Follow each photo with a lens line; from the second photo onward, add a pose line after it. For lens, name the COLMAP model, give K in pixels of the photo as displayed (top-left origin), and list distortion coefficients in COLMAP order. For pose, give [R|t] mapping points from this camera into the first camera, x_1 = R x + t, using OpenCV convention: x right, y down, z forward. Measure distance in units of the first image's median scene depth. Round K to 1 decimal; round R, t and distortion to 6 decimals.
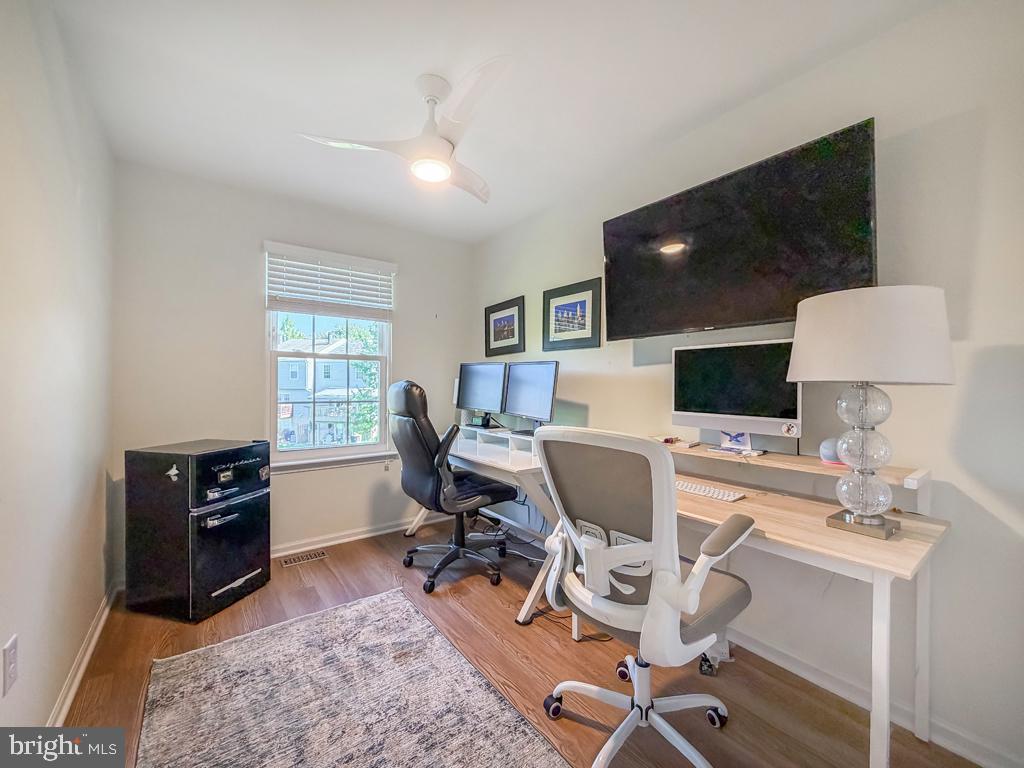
lens RADIAL K [[418.4, 0, 512.6], [0, 418.4, 385.5], [0, 0, 1]] dist [0.000136, -0.000221]
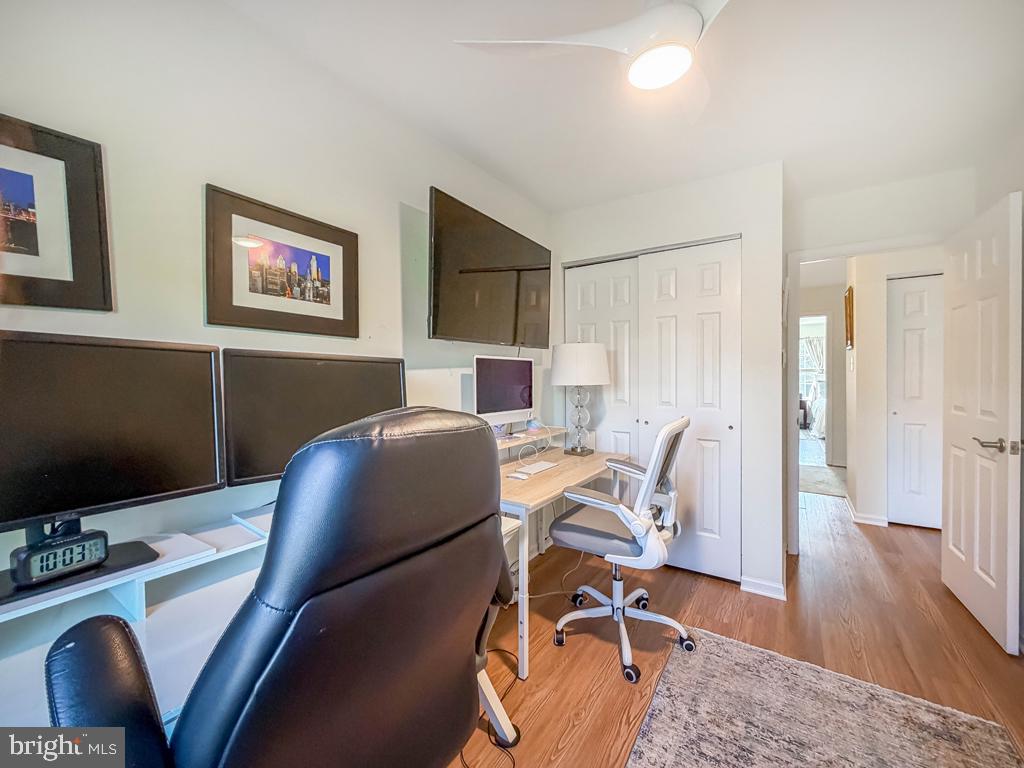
lens RADIAL K [[418.4, 0, 512.5], [0, 418.4, 379.3], [0, 0, 1]] dist [0.000136, -0.000221]
pose [[-0.338298, -0.001203, 0.941038, -0.656285], [0.013305, 0.999893, 0.006061, -0.033502], [-0.940945, 0.014571, -0.338246, 1.276562]]
